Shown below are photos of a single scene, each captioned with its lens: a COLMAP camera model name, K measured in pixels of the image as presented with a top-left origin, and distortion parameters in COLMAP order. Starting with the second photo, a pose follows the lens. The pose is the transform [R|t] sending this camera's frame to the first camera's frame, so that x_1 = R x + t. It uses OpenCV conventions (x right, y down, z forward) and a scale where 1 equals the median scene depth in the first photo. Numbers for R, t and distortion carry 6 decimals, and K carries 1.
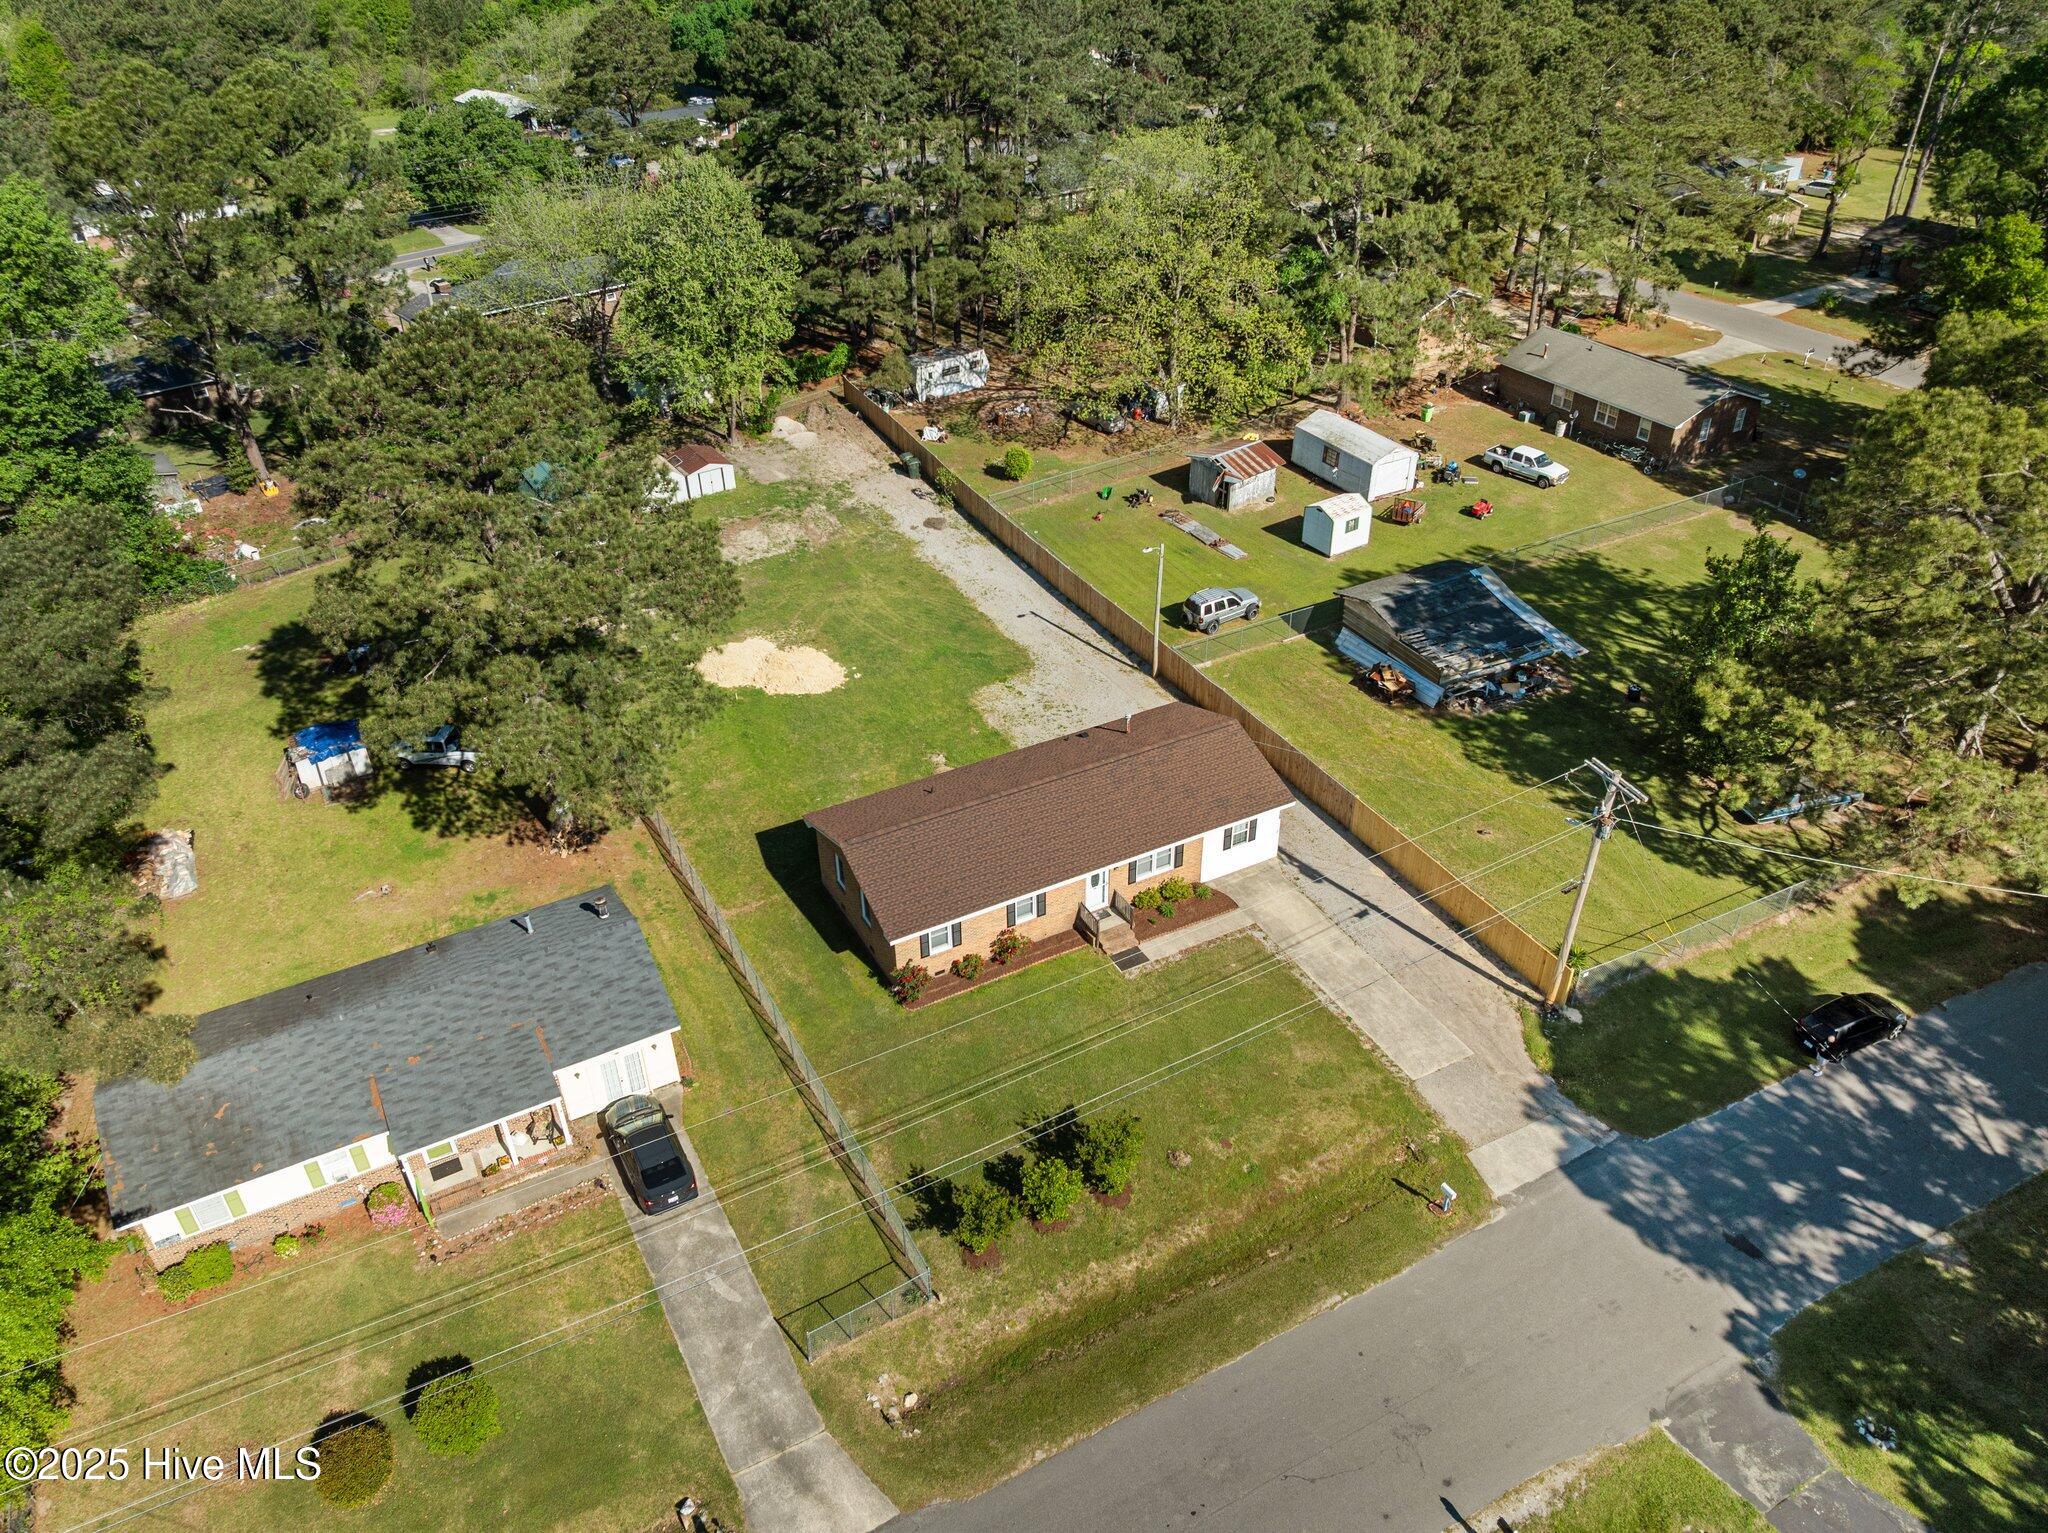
lens RADIAL K [[1432.3, 0, 1025.0], [0, 1432.3, 765.7], [0, 0, 1]] dist [0.001748, 0.000255]
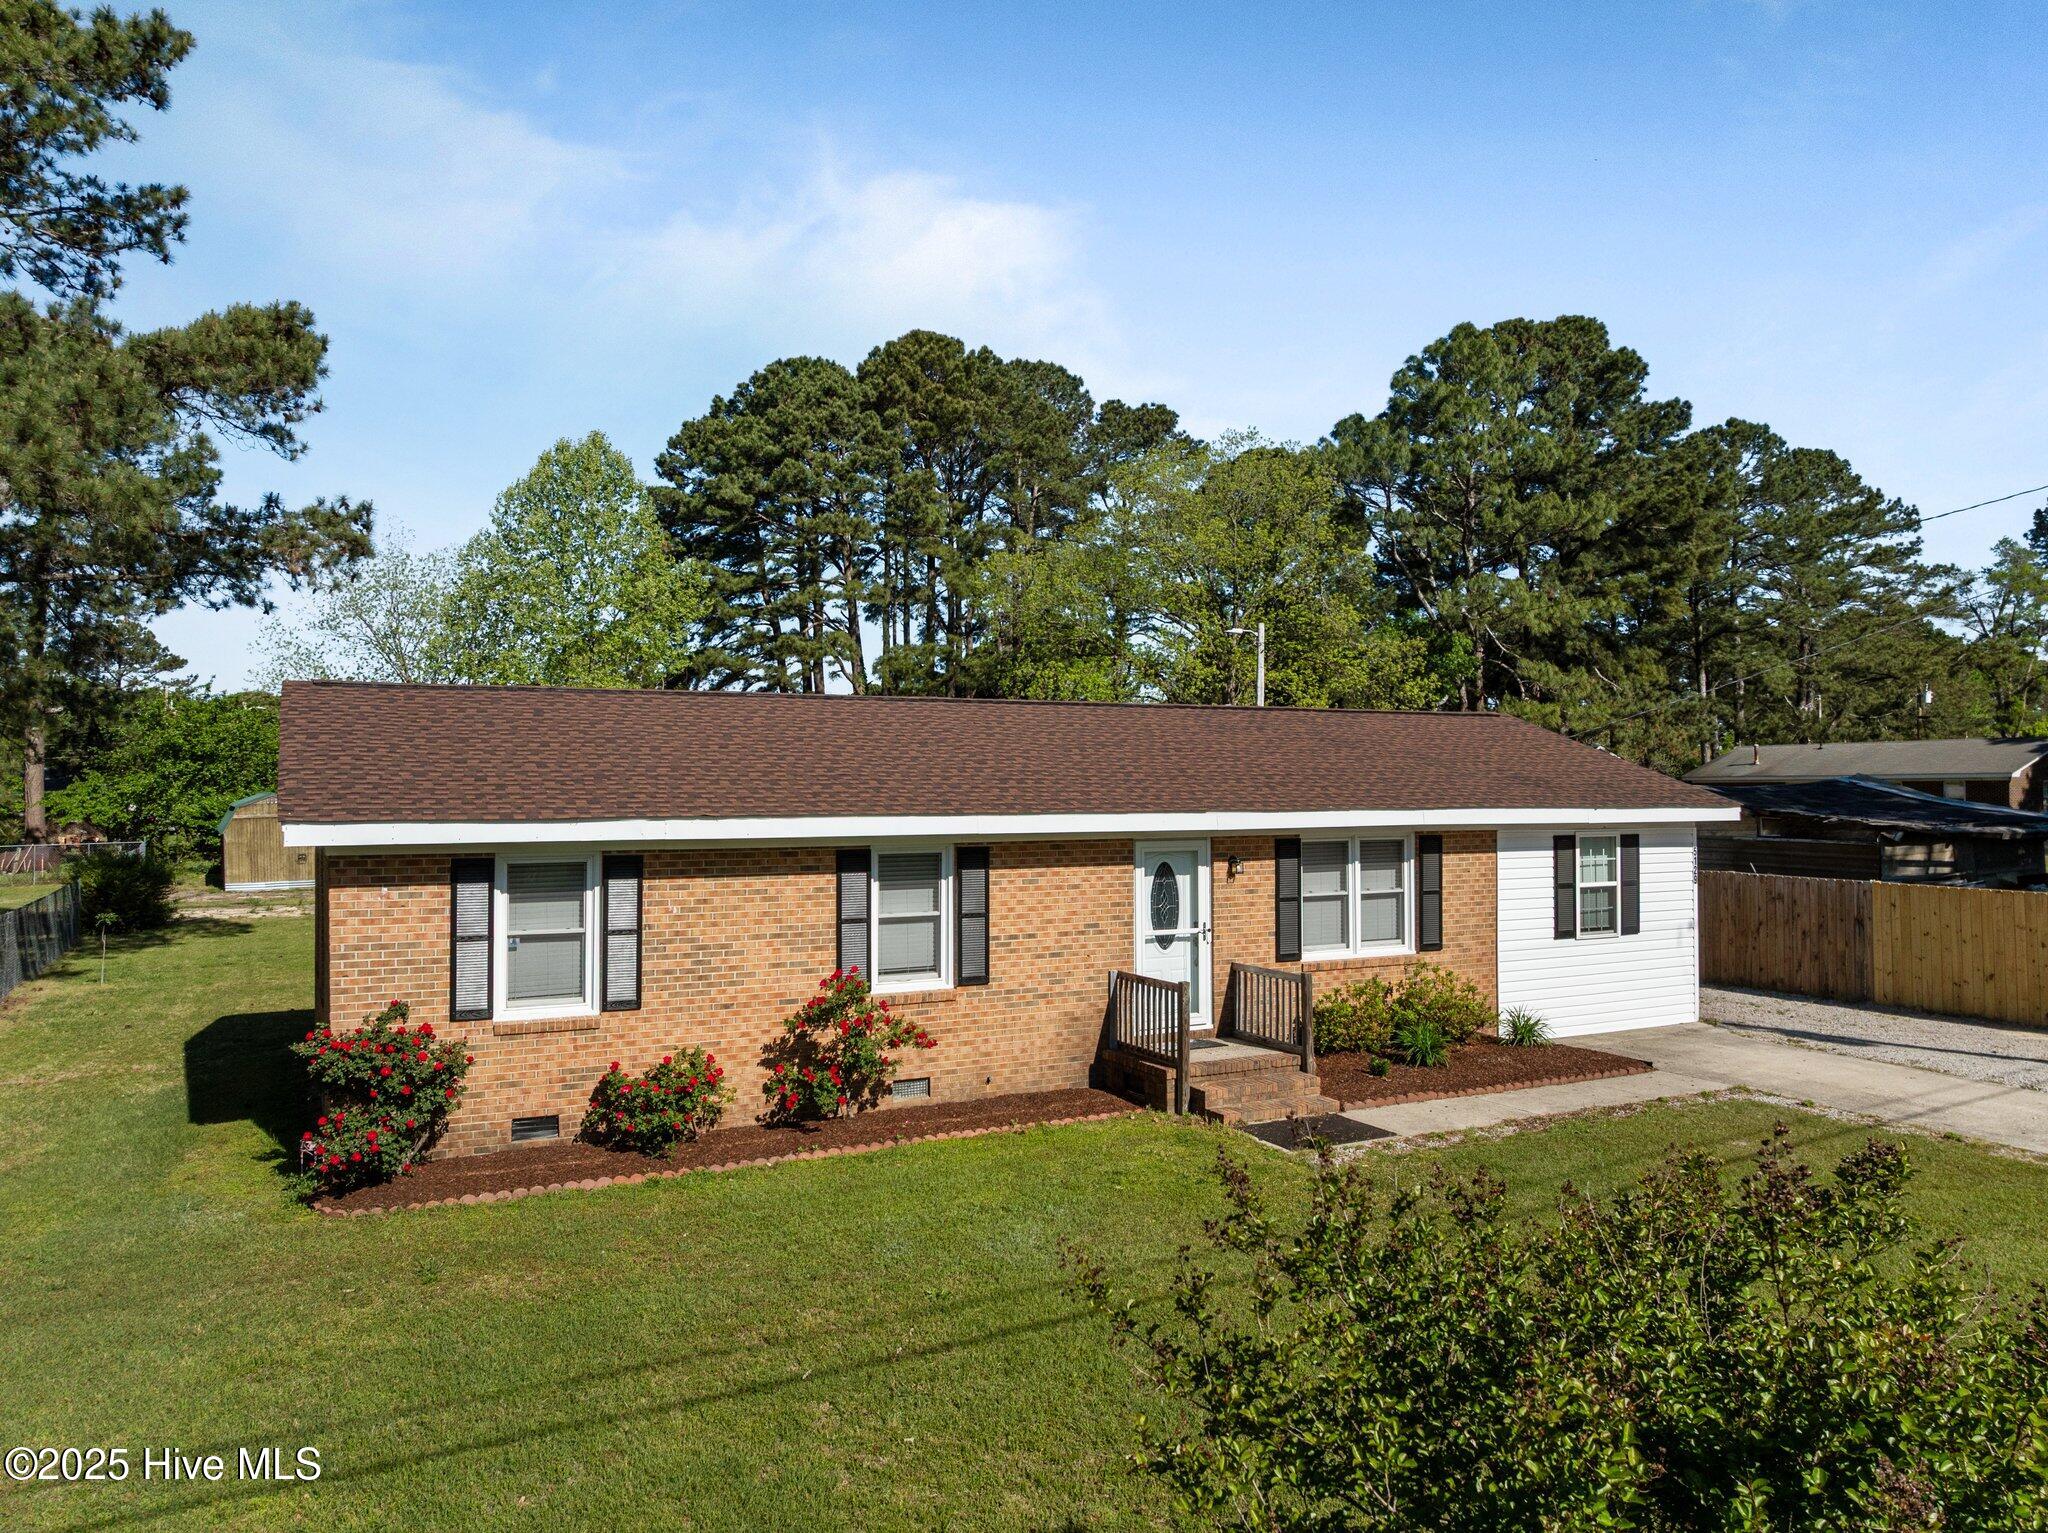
lens RADIAL K [[1432.0, 0, 1021.7], [0, 1432.0, 765.5], [0, 0, 1]] dist [-0.025385, 0.011935]
pose [[0.999709, -0.003811, -0.023836, 0.026735], [-0.010696, 0.815288, -0.578957, 0.224923], [0.021639, 0.579044, 0.815009, 0.743195]]
